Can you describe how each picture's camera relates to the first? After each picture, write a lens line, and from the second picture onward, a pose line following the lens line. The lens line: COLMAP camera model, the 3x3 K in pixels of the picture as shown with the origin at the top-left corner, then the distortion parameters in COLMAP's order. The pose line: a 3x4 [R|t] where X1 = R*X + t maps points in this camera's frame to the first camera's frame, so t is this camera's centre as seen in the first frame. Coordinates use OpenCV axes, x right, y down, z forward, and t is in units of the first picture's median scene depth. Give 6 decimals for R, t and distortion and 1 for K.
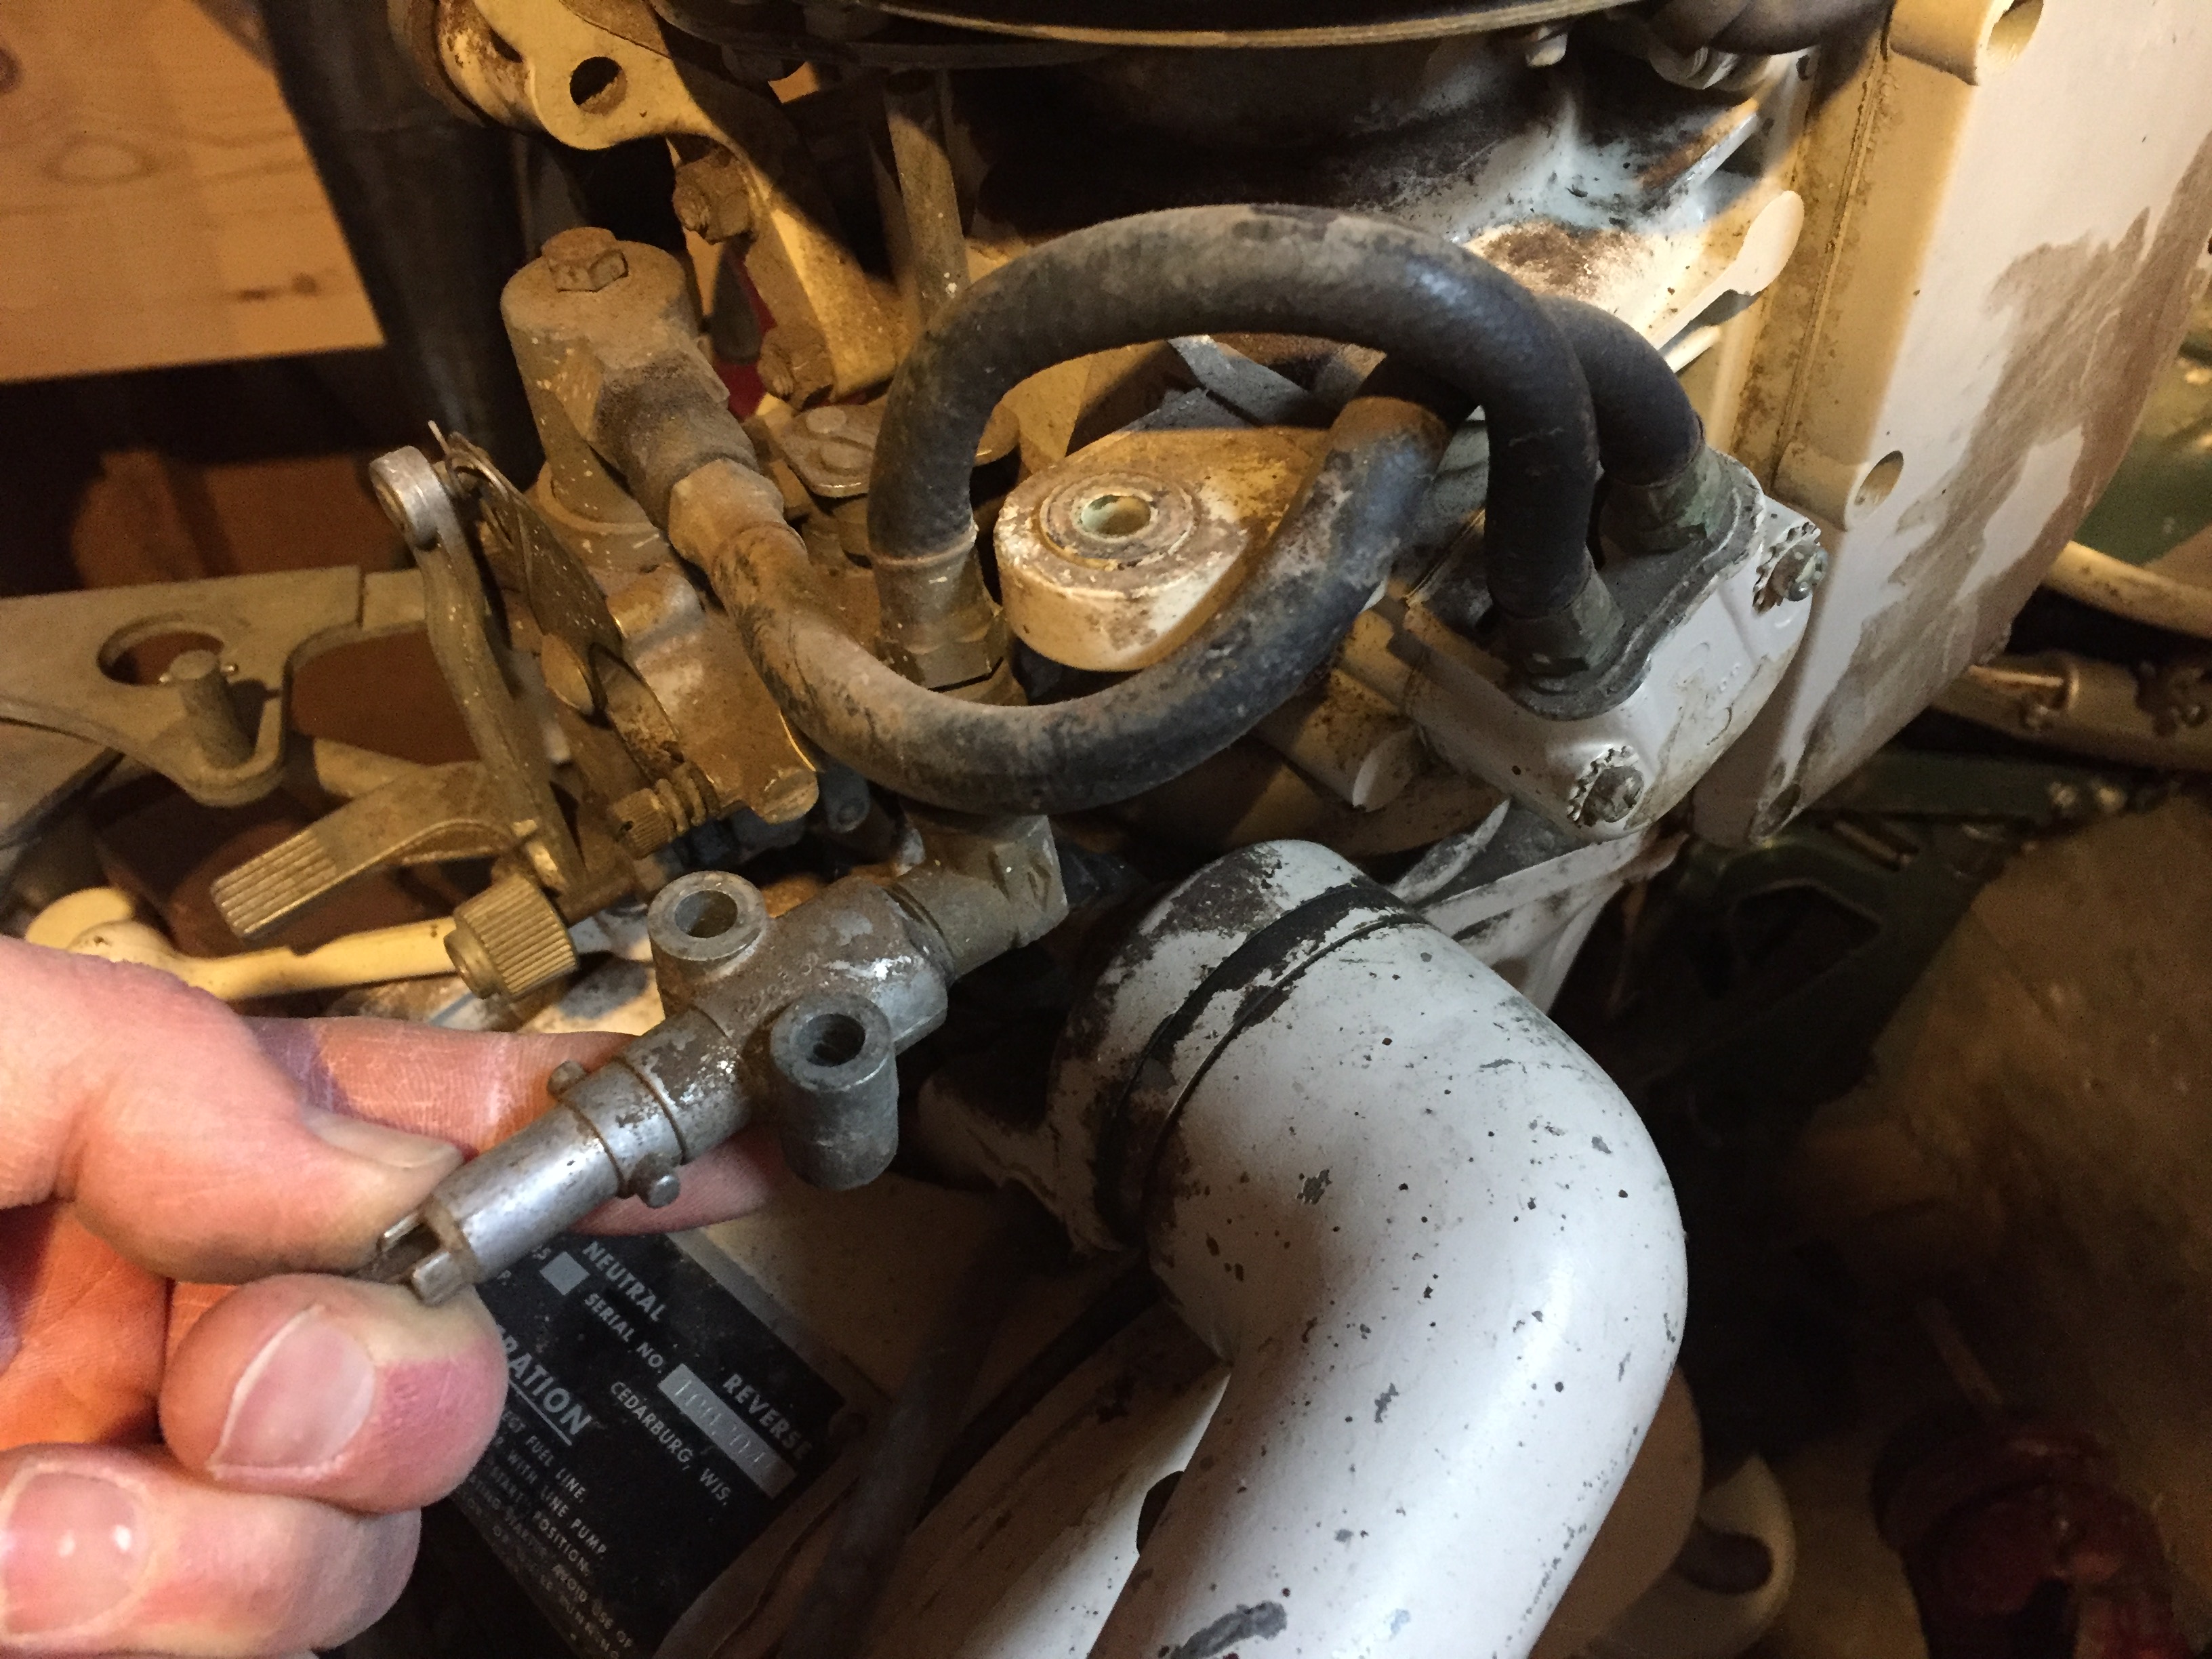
lens RADIAL K [[1946.3, 0, 1106.0], [0, 1946.3, 829.5], [0, 0, 1]] dist [0.063972, -0.108595]
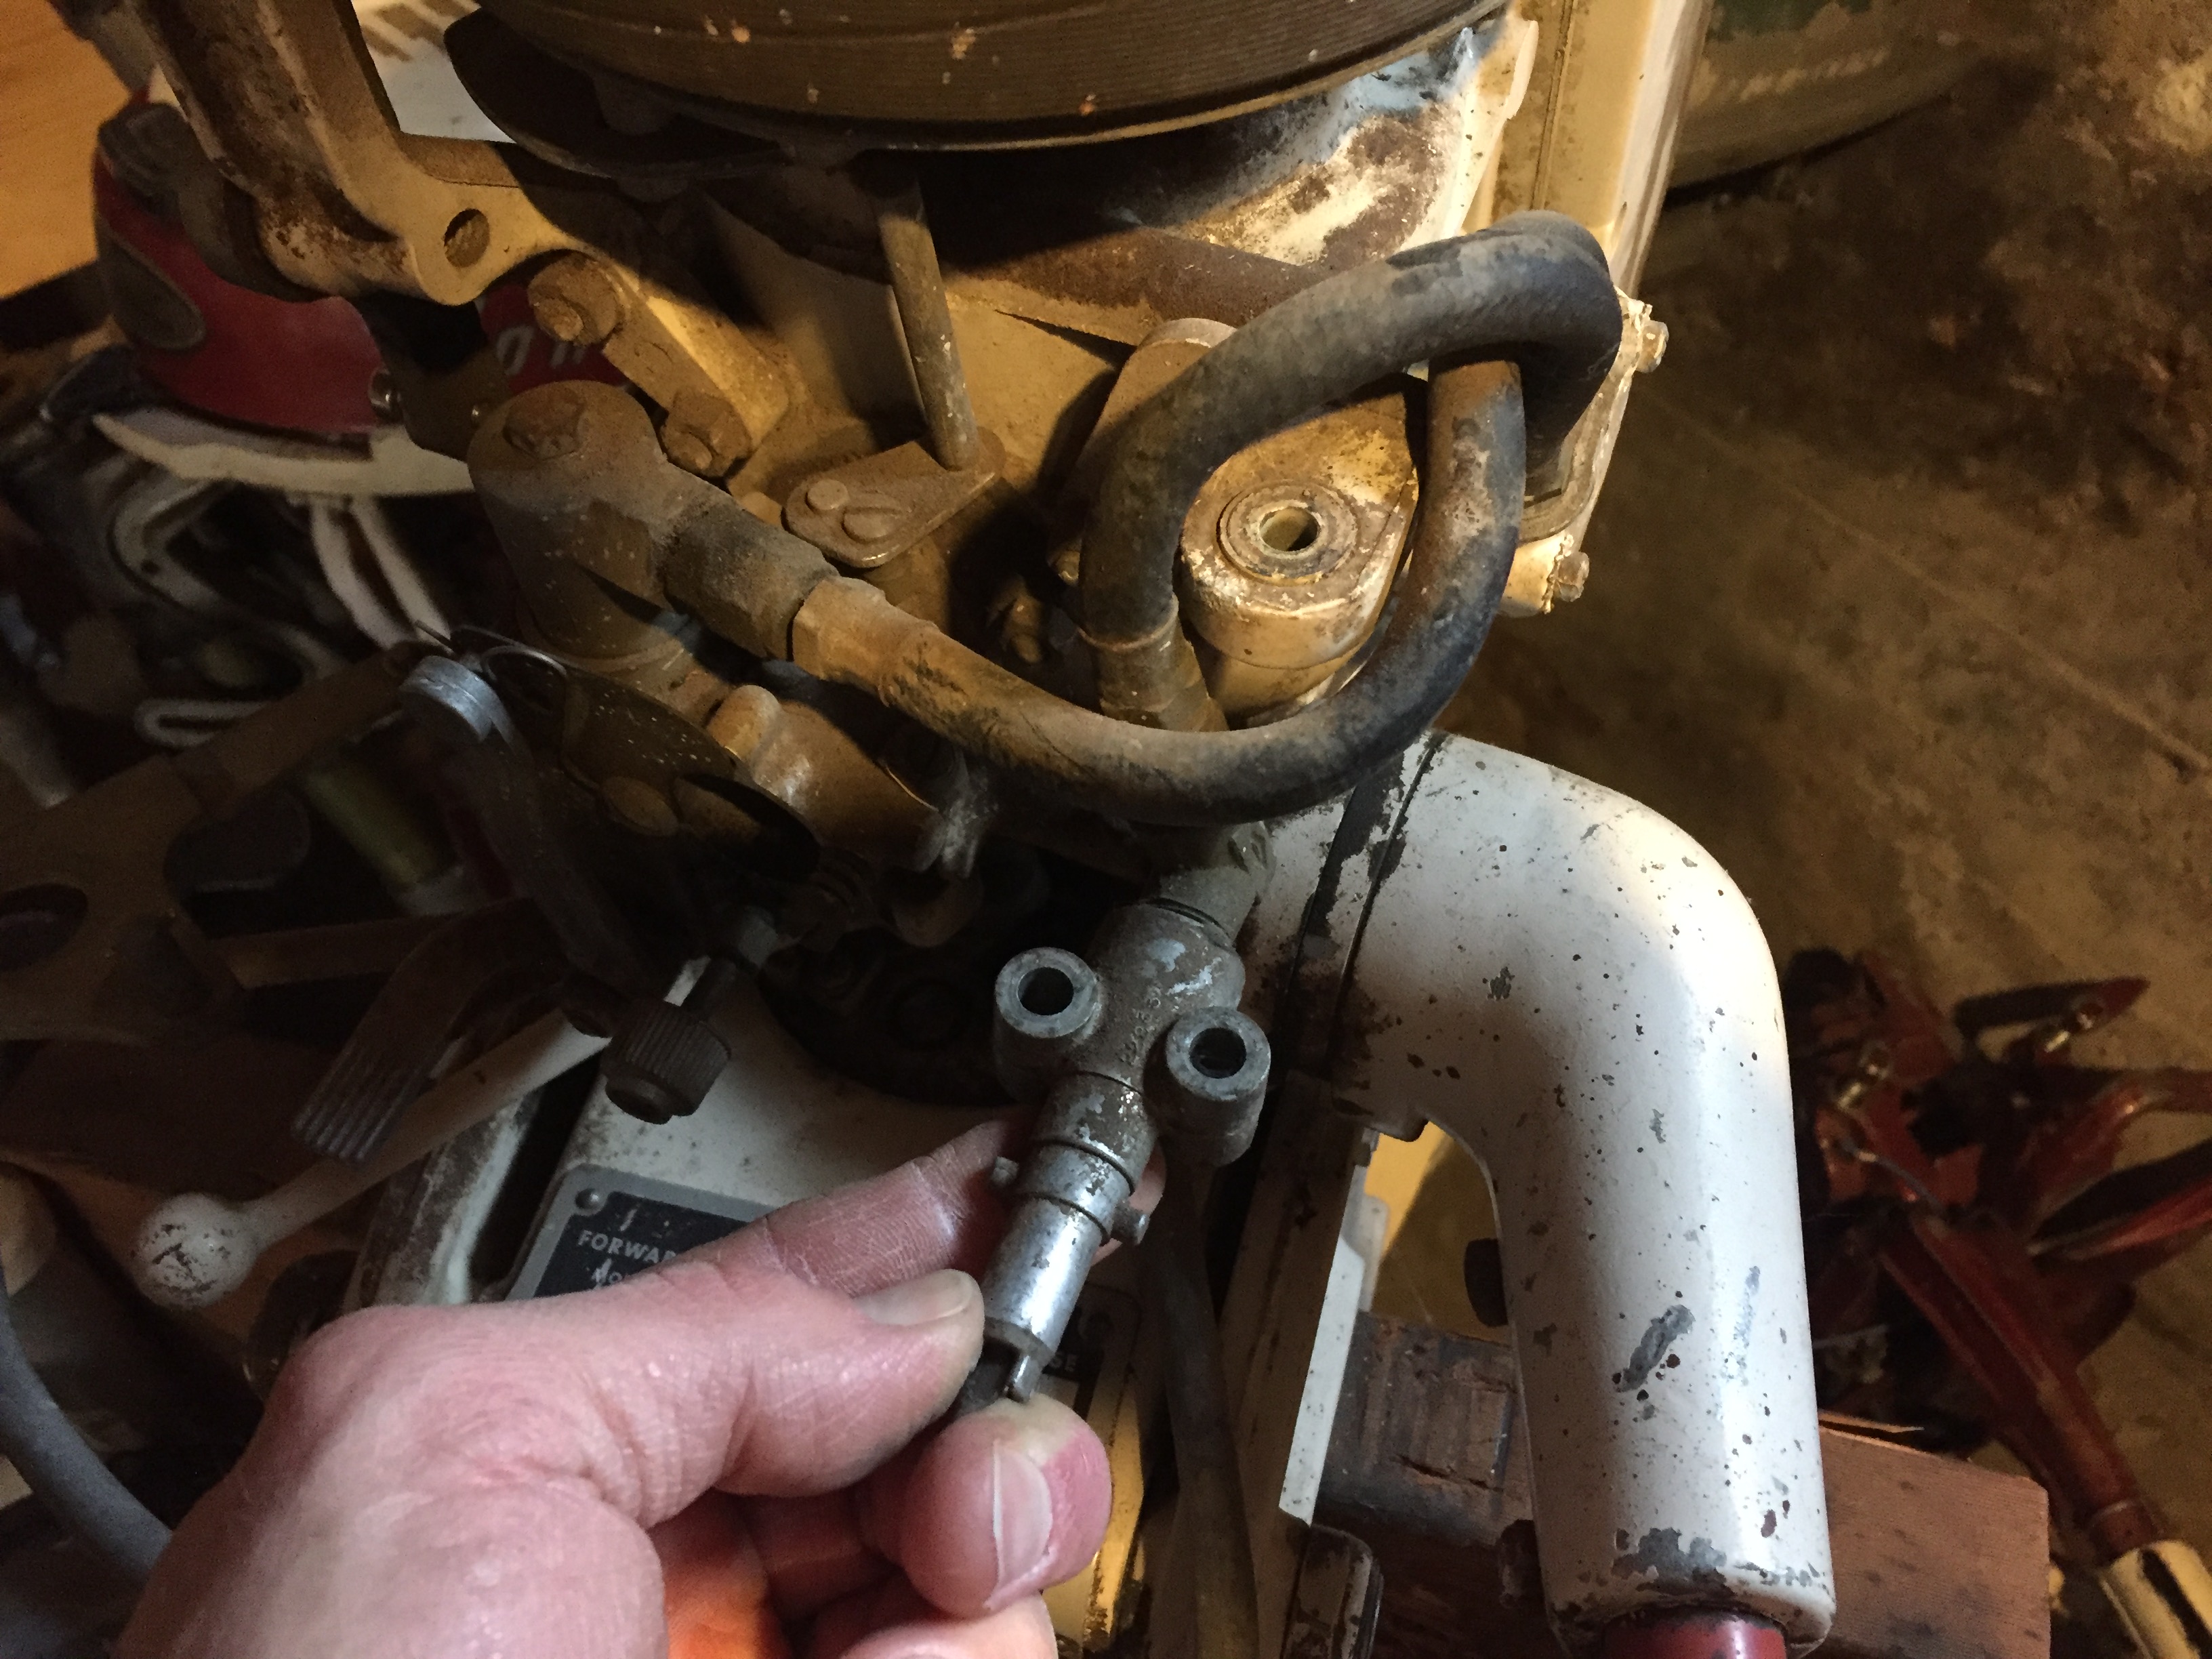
lens RADIAL K [[1946.3, 0, 1106.0], [0, 1946.3, 829.5], [0, 0, 1]] dist [0.063972, -0.108595]
pose [[0.891222, -0.374925, 0.255252, -0.359667], [0.332421, 0.922798, 0.194784, -0.207475], [-0.308575, -0.088745, 0.947051, -0.048542]]
